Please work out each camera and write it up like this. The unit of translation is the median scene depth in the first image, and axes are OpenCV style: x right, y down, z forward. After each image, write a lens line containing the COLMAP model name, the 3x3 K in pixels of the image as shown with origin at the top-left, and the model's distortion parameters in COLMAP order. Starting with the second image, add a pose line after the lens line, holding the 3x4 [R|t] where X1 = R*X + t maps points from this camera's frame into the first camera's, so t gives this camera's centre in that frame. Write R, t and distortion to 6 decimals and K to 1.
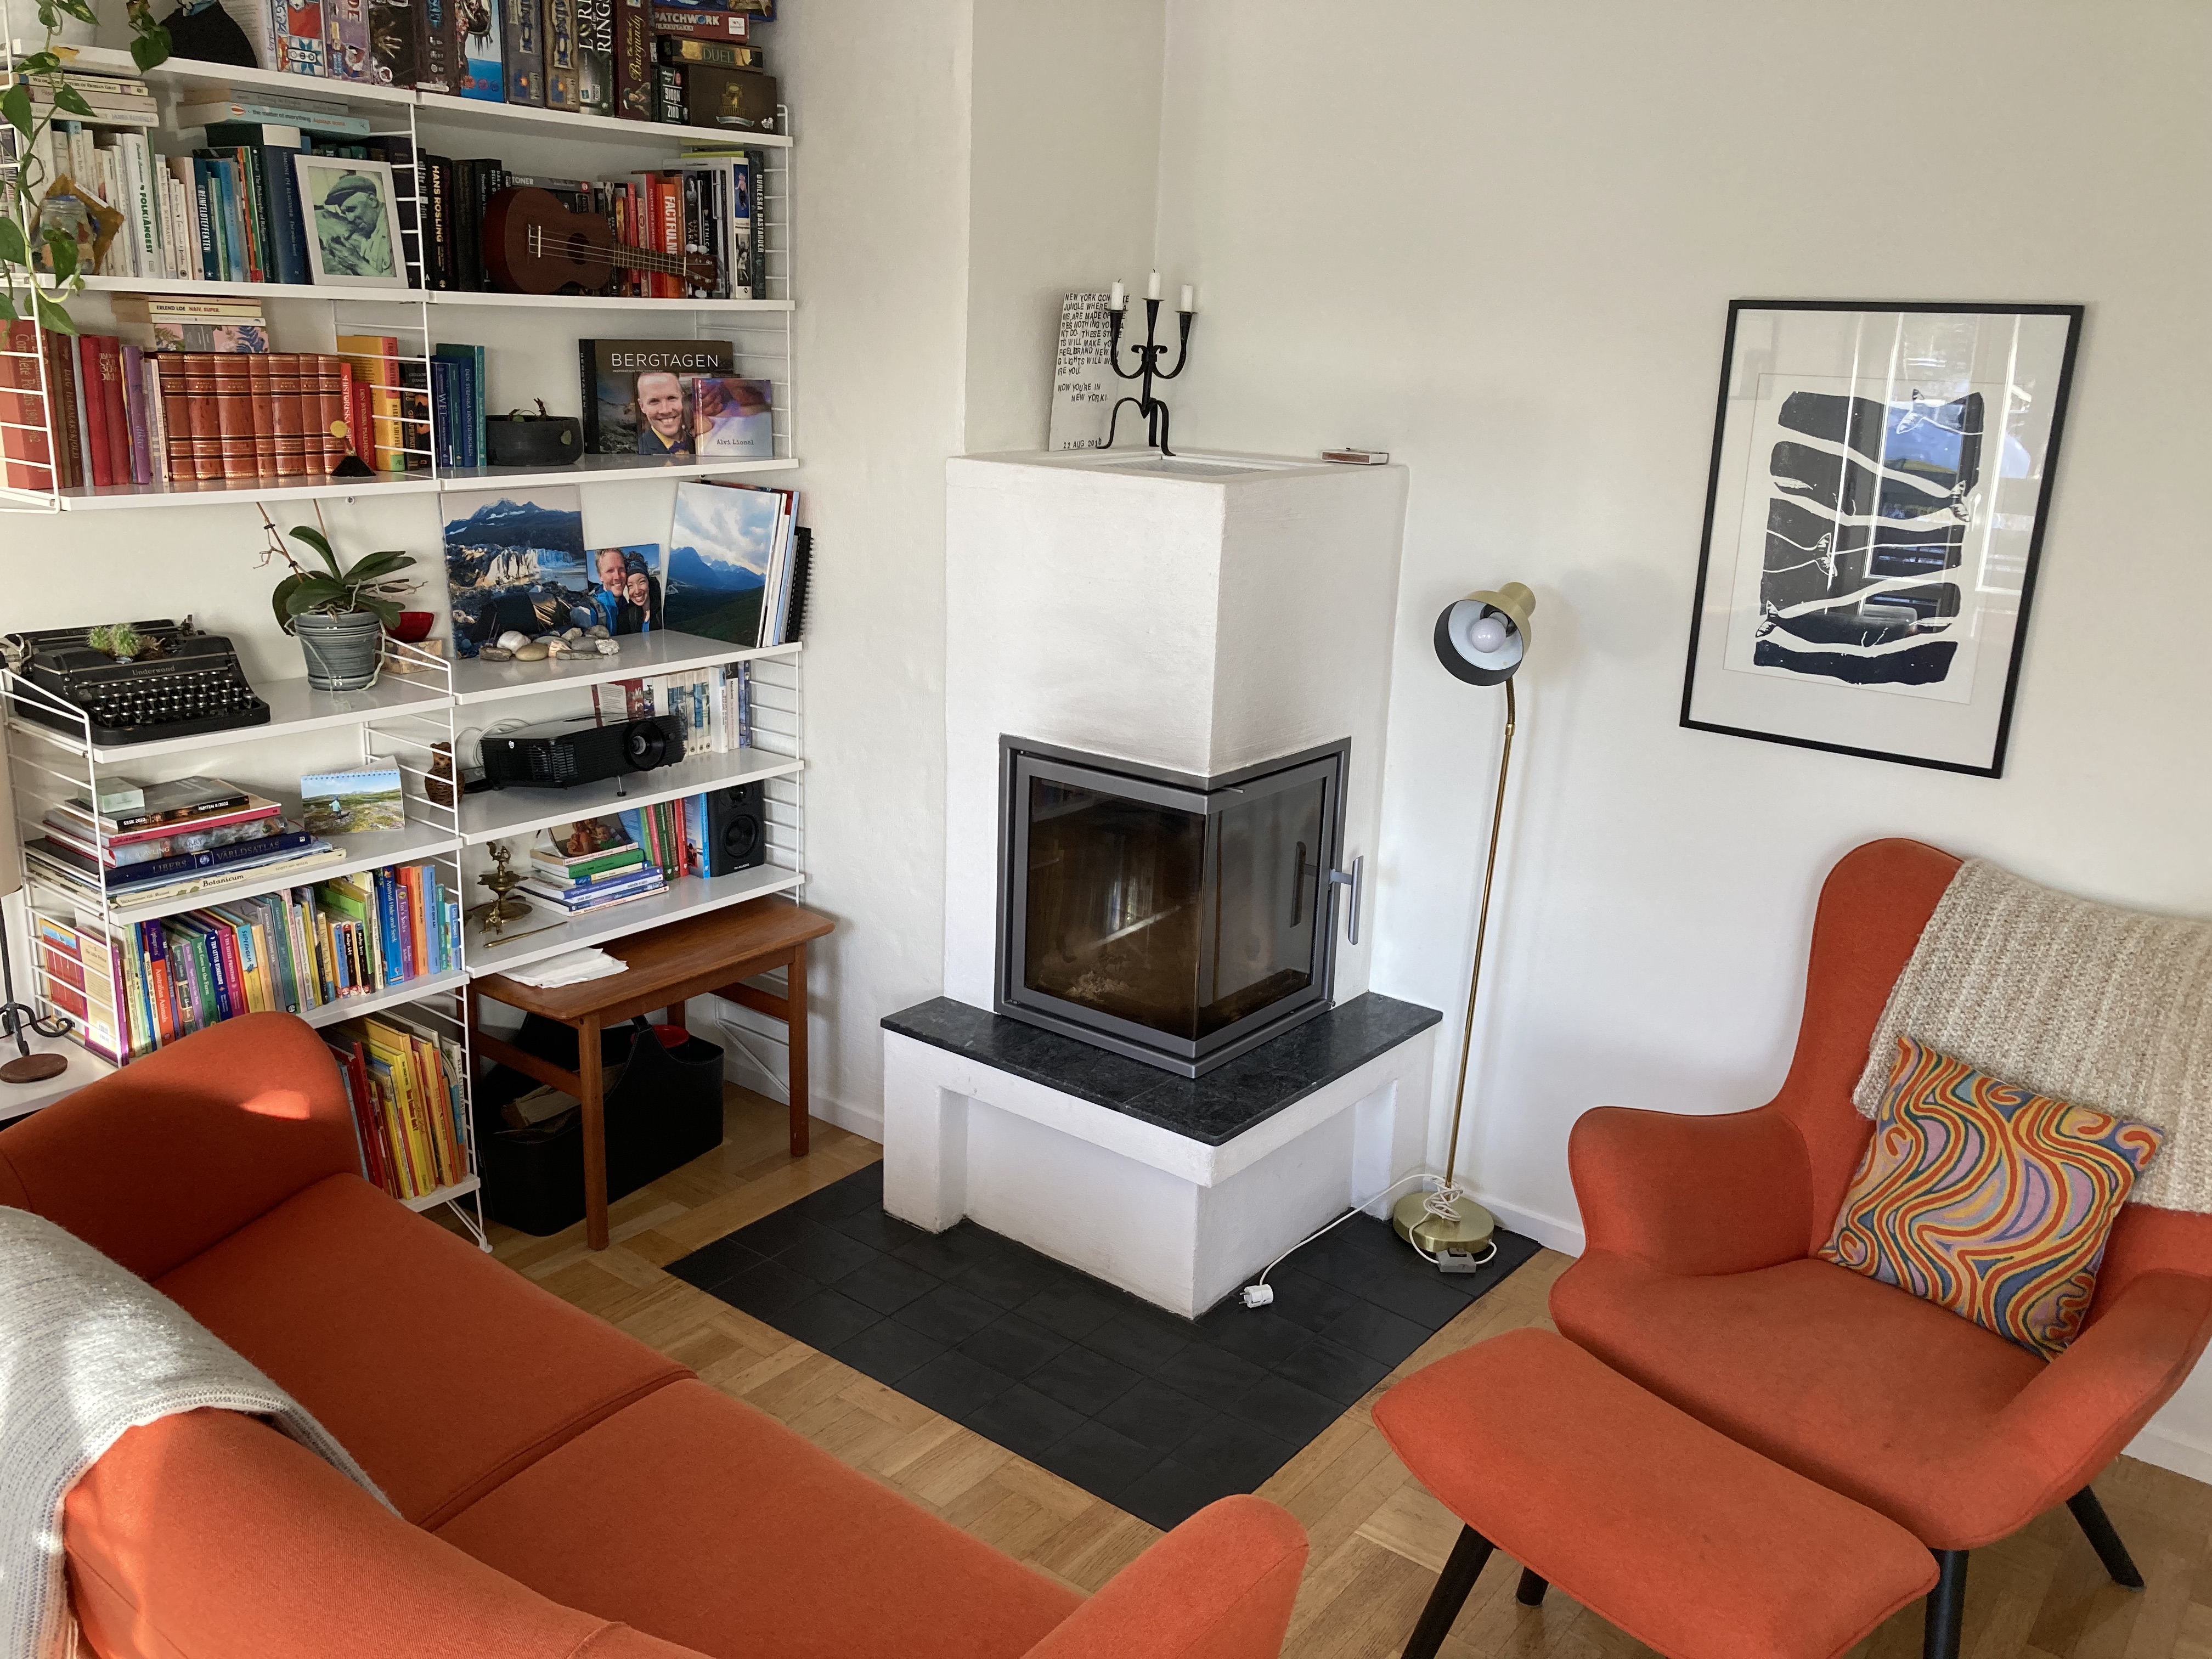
lens RADIAL K [[1791.3, 0, 1106.0], [0, 1791.3, 829.5], [0, 0, 1]] dist [-0.005841, 0.012562]
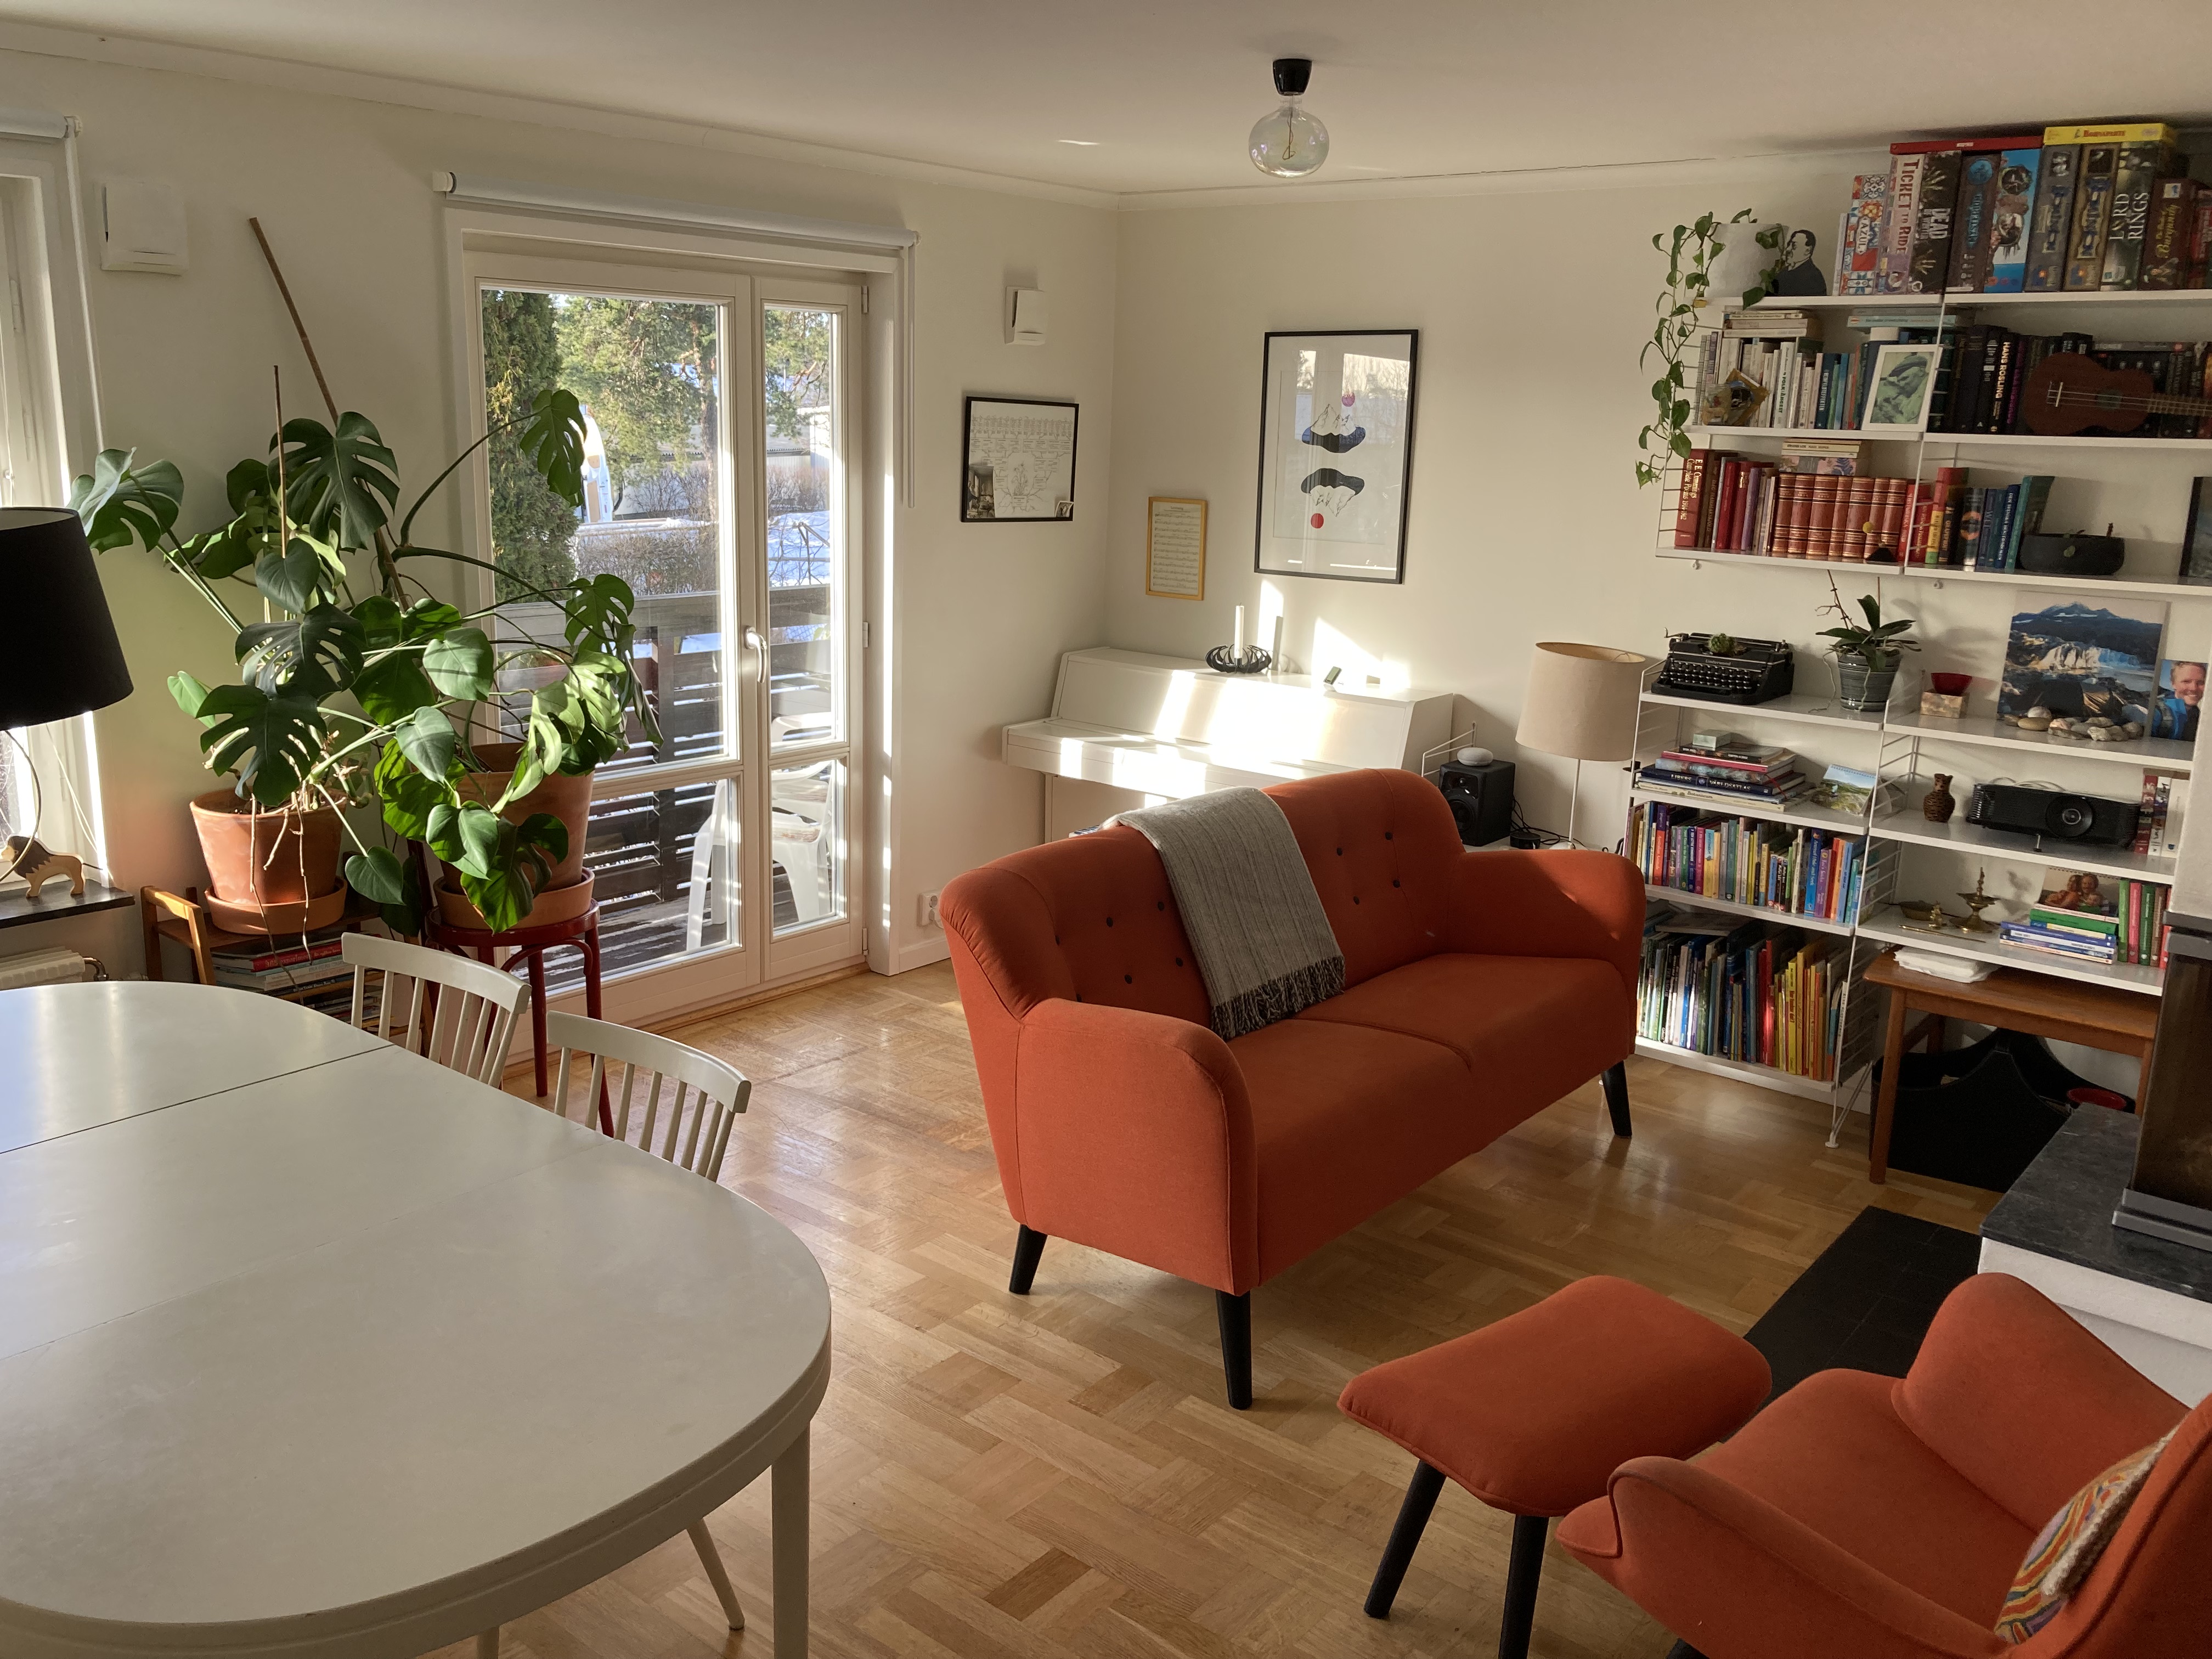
lens RADIAL K [[1791.3, 0, 1106.0], [0, 1791.3, 829.5], [0, 0, 1]] dist [-0.005841, 0.012562]
pose [[-0.021832, 0.189045, -0.981726, 1.020660], [-0.302930, 0.934547, 0.186697, -0.075287], [0.952763, 0.301470, 0.036864, 0.414367]]
